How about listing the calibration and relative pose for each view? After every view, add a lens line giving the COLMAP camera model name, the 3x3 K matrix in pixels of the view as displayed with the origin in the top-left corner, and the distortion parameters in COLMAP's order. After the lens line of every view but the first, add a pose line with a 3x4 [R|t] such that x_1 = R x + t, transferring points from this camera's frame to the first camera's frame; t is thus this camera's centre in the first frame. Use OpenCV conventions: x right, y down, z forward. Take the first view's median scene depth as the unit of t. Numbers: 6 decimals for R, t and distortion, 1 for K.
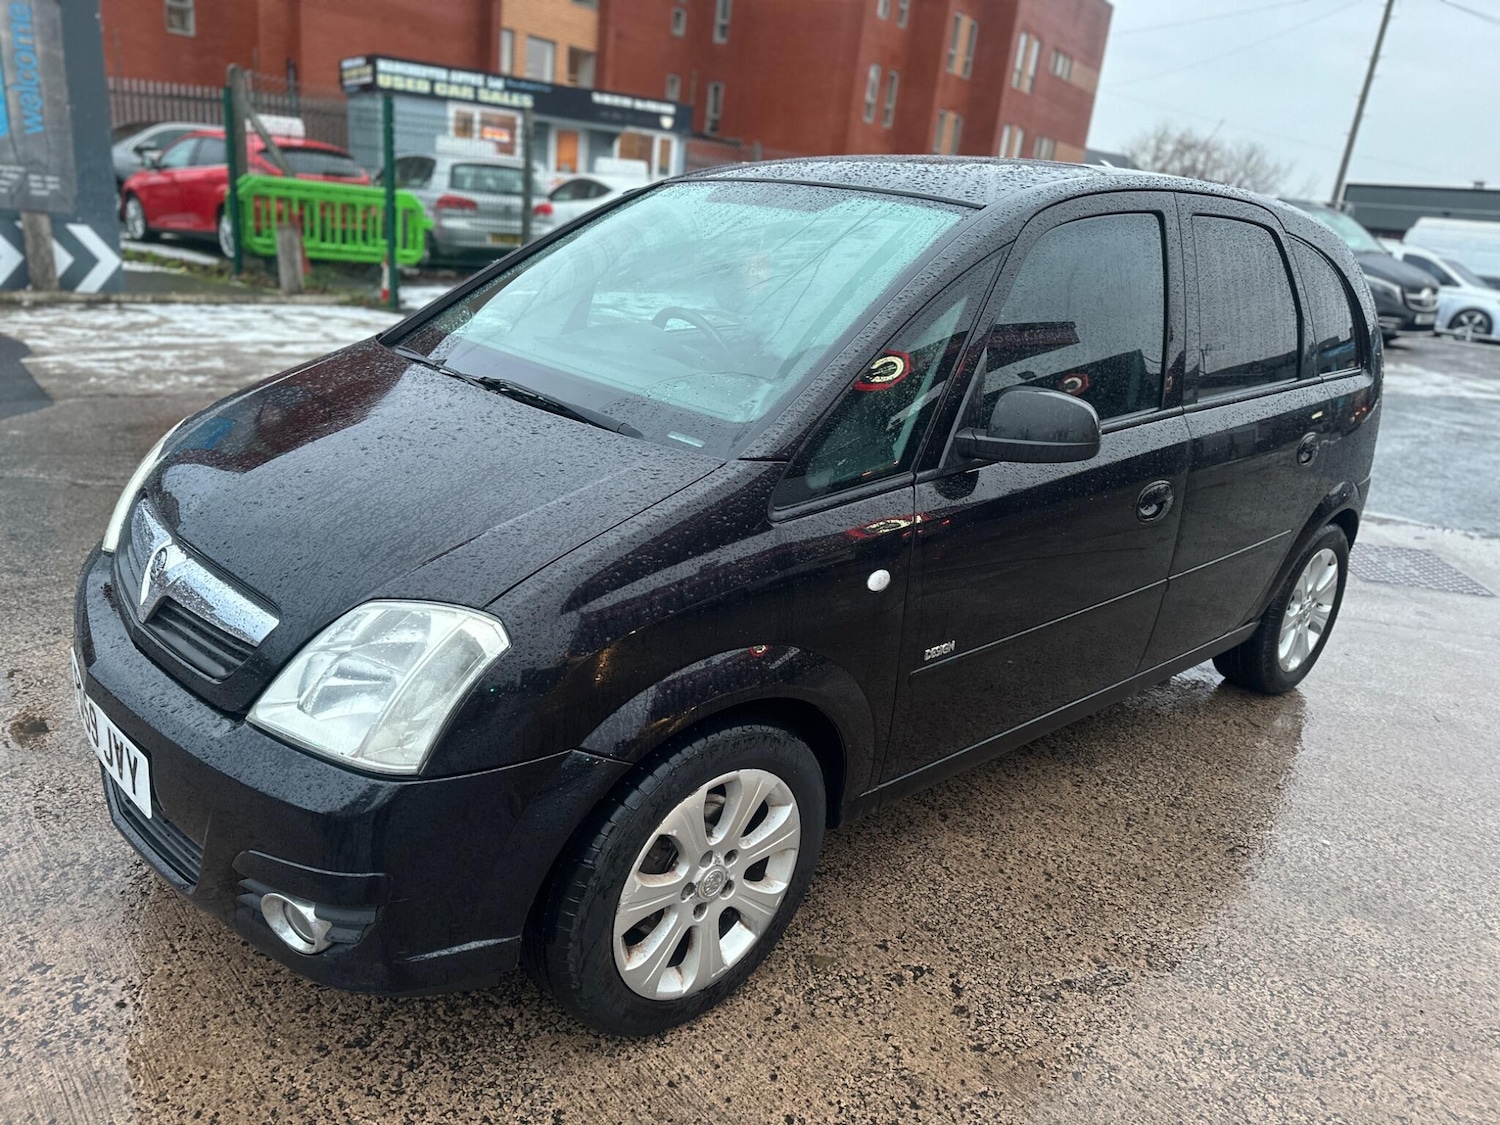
lens RADIAL K [[1056.4, 0, 753.4], [0, 1056.4, 567.7], [0, 0, 1]] dist [0.037356, -0.041035]
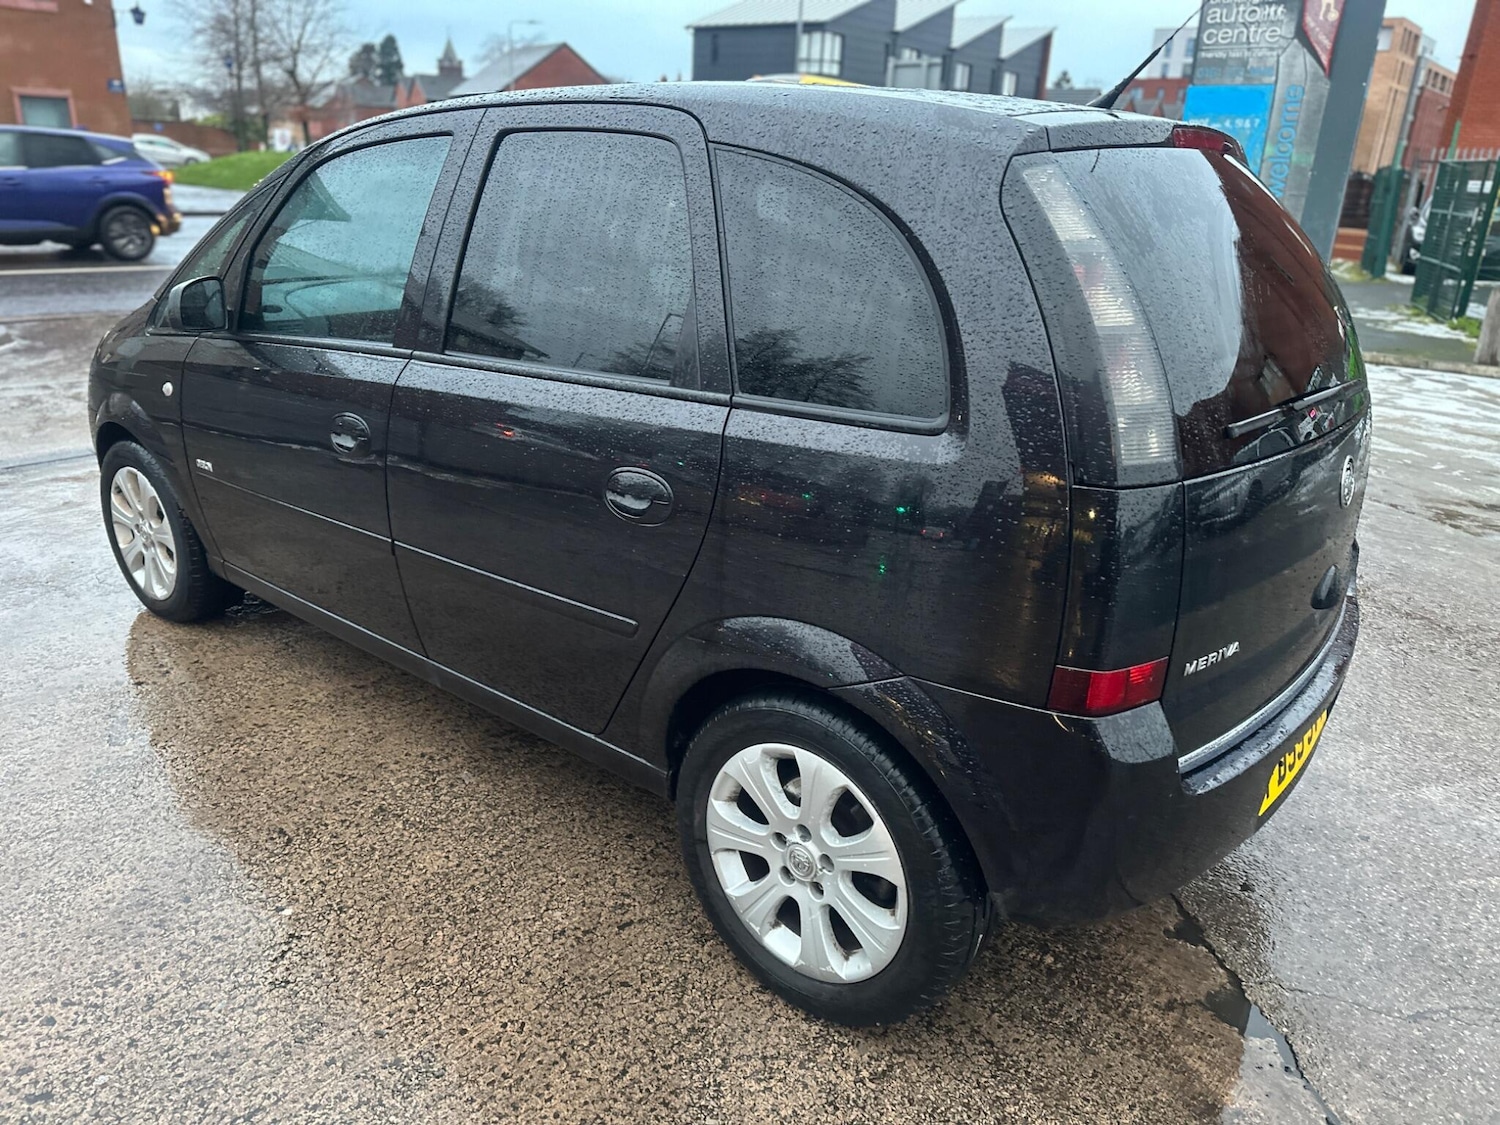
lens RADIAL K [[1056.4, 0, 744.6], [0, 1056.4, 559.4], [0, 0, 1]] dist [0.037356, -0.041035]
pose [[0.160837, 0.251434, -0.954417, 1.361324], [-0.341226, 0.921542, 0.185270, -0.254254], [0.926119, 0.295874, 0.234014, 1.121048]]
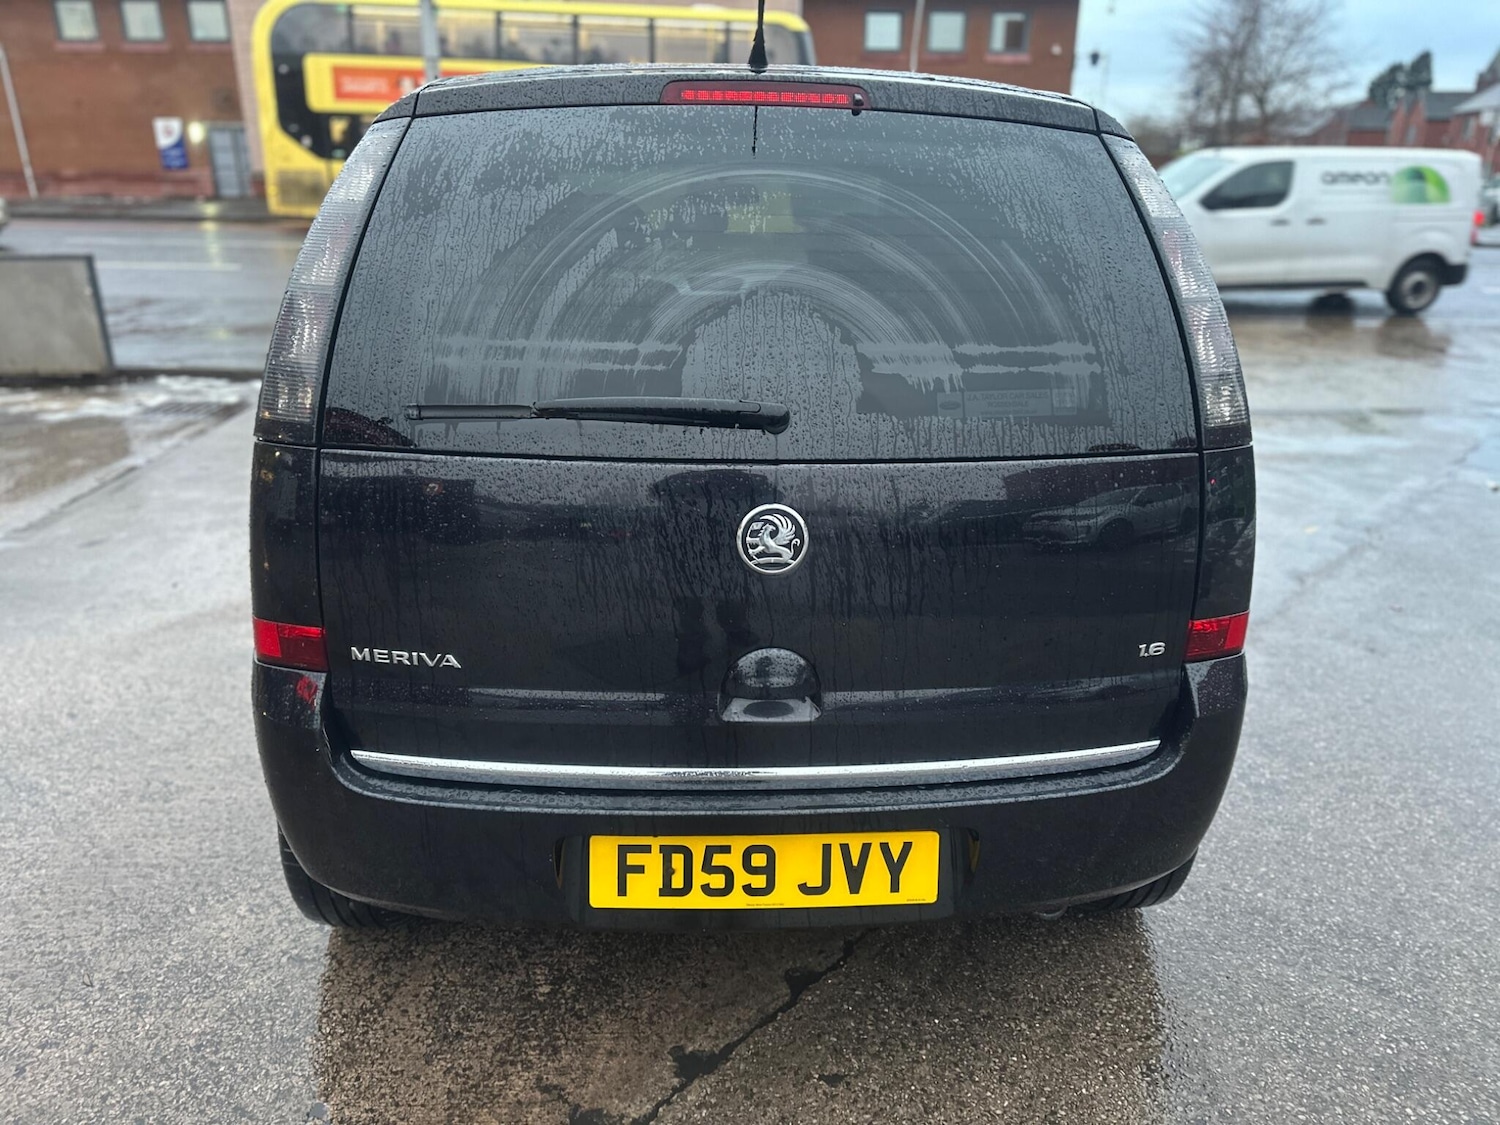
lens RADIAL K [[1056.4, 0, 755.0], [0, 1056.4, 557.1], [0, 0, 1]] dist [0.037356, -0.041035]
pose [[-0.614543, 0.164854, -0.771466, 1.139061], [-0.327535, 0.836331, 0.439626, -0.539179], [0.717675, 0.522851, -0.459966, 1.912784]]
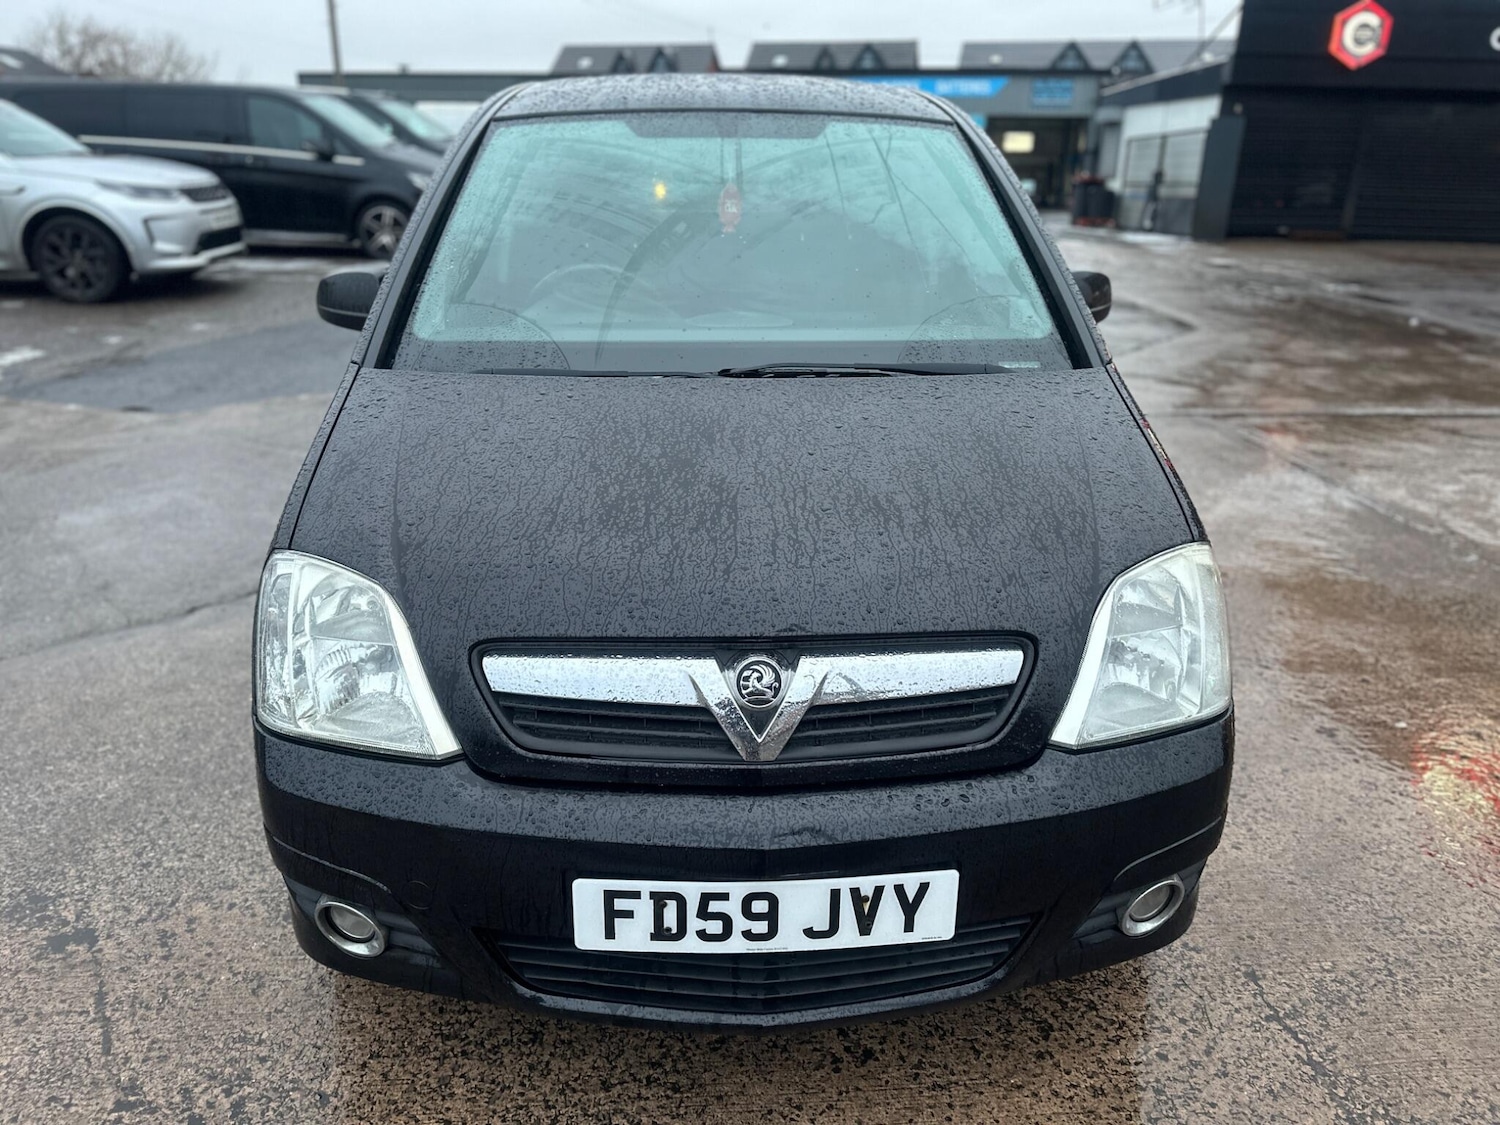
lens RADIAL K [[1056.4, 0, 751.9], [0, 1056.4, 572.2], [0, 0, 1]] dist [0.037356, -0.041035]
pose [[0.626134, -0.363797, 0.689643, -0.765749], [0.299450, 0.928848, 0.218107, -0.176855], [-0.719920, 0.069950, 0.690523, 0.345699]]
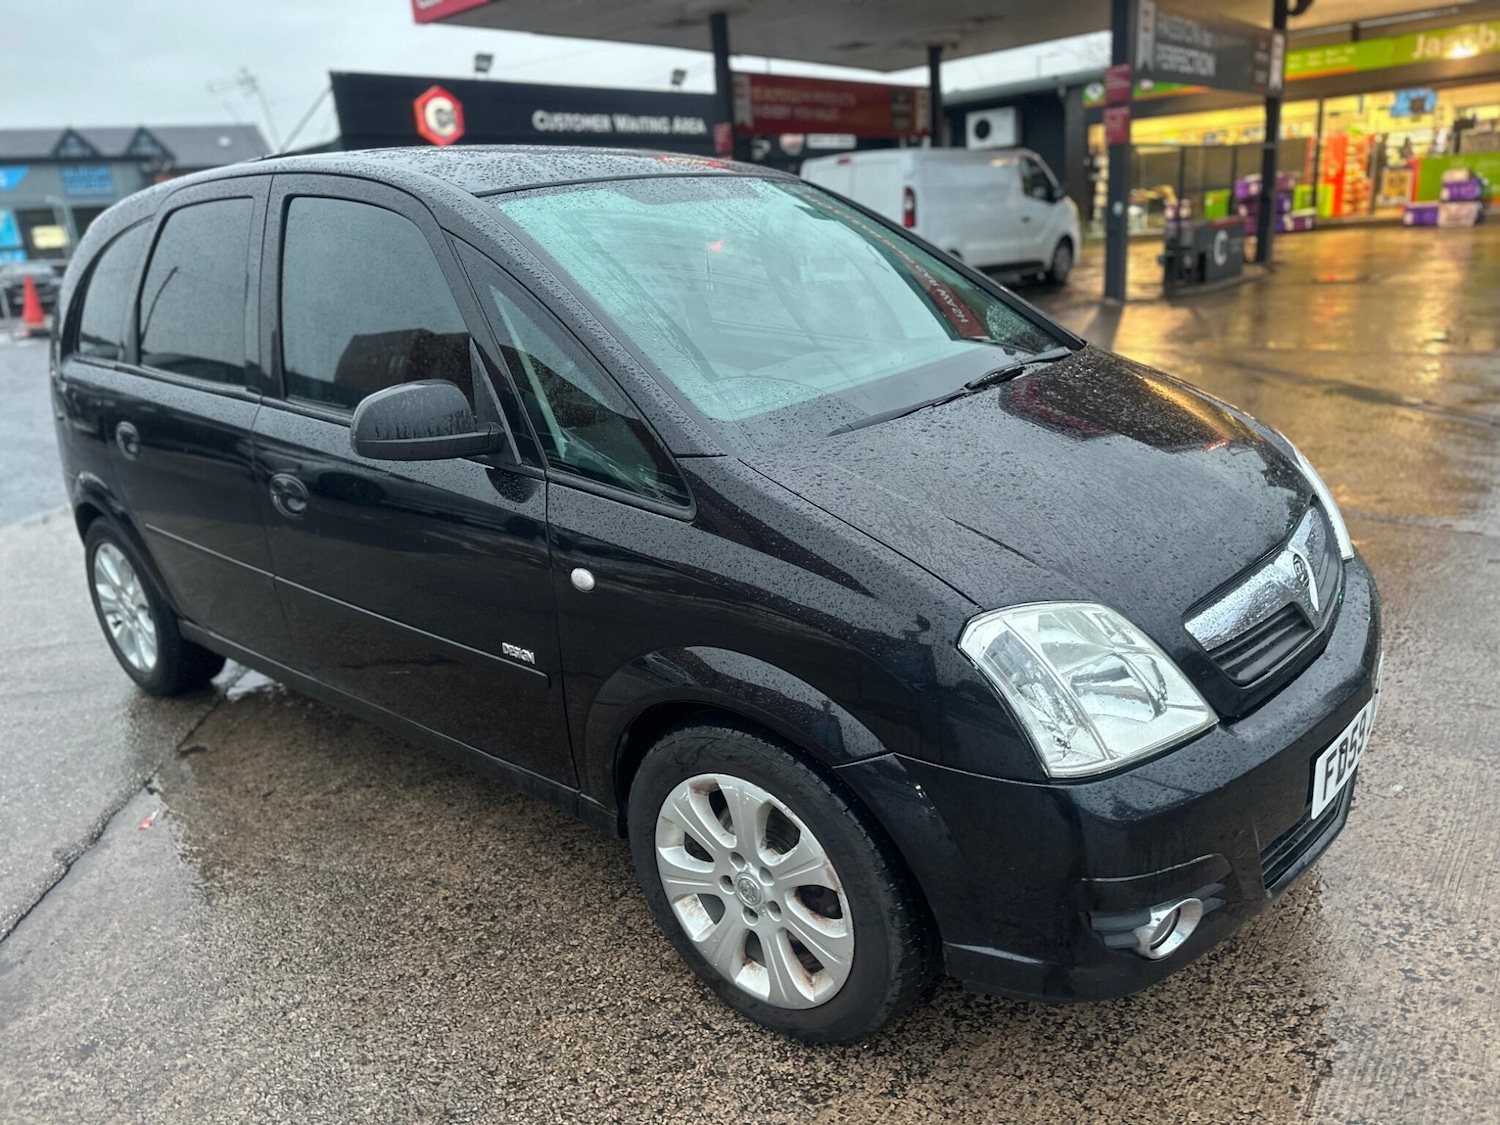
lens RADIAL K [[1056.4, 0, 765.1], [0, 1056.4, 563.5], [0, 0, 1]] dist [0.037356, -0.041035]
pose [[-0.162551, -0.393321, 0.904918, -1.002658], [0.370947, 0.825477, 0.425425, -0.450580], [-0.914317, 0.404830, 0.011720, 1.049655]]
